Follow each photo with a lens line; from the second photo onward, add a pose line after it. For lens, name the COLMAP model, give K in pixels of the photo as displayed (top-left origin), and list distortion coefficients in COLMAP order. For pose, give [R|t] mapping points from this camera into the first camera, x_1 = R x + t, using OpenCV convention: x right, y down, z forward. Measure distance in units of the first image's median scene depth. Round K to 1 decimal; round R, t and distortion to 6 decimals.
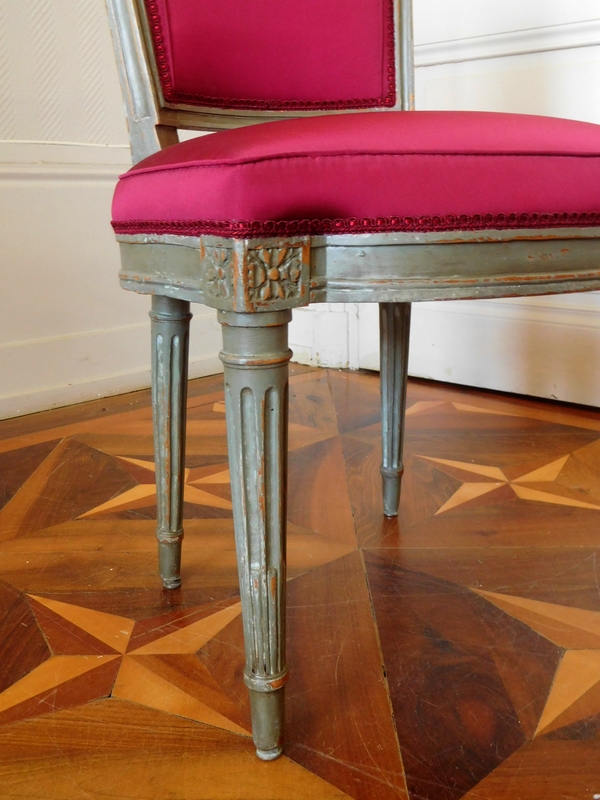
lens RADIAL K [[858.4, 0, 300.0], [0, 858.4, 400.0], [0, 0, 1]] dist [0.019135, 0.001615]
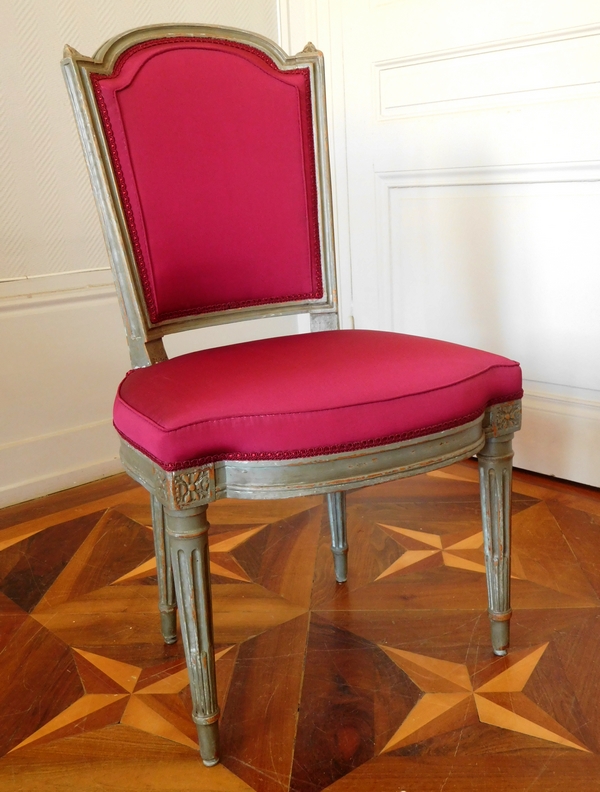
lens RADIAL K [[864.9, 0, 300.3], [0, 864.9, 403.4], [0, 0, 1]] dist [0.028691, -0.018714]
pose [[0.996188, -0.019055, -0.085128, 0.284847], [0.020070, 0.999737, 0.011090, -0.278035], [0.084895, -0.012756, 0.996308, -0.603258]]
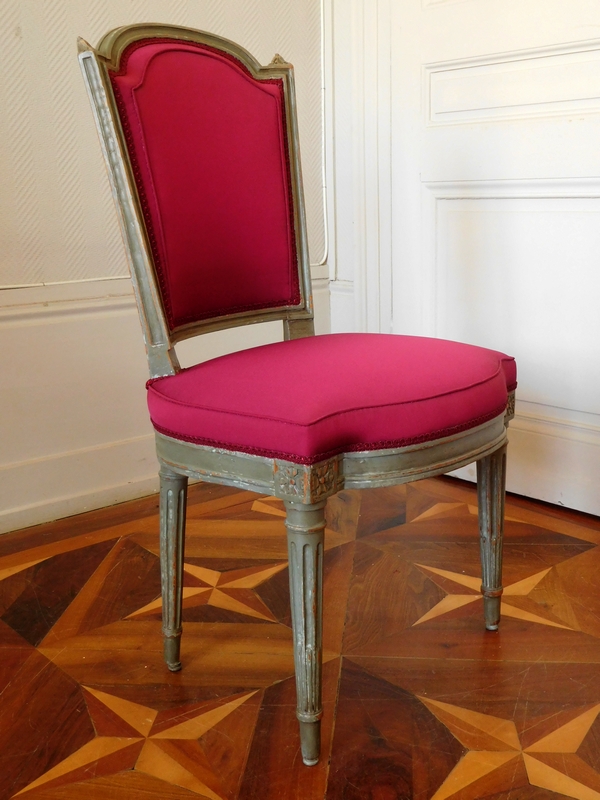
lens RADIAL K [[961.7, 0, 300.0], [0, 961.7, 400.0], [0, 0, 1]] dist [0.040663, 0.016581]
pose [[0.953037, -0.071438, 0.294308, -0.545089], [0.079124, 0.996763, -0.014275, -0.241446], [-0.292335, 0.036891, 0.955604, -0.751444]]
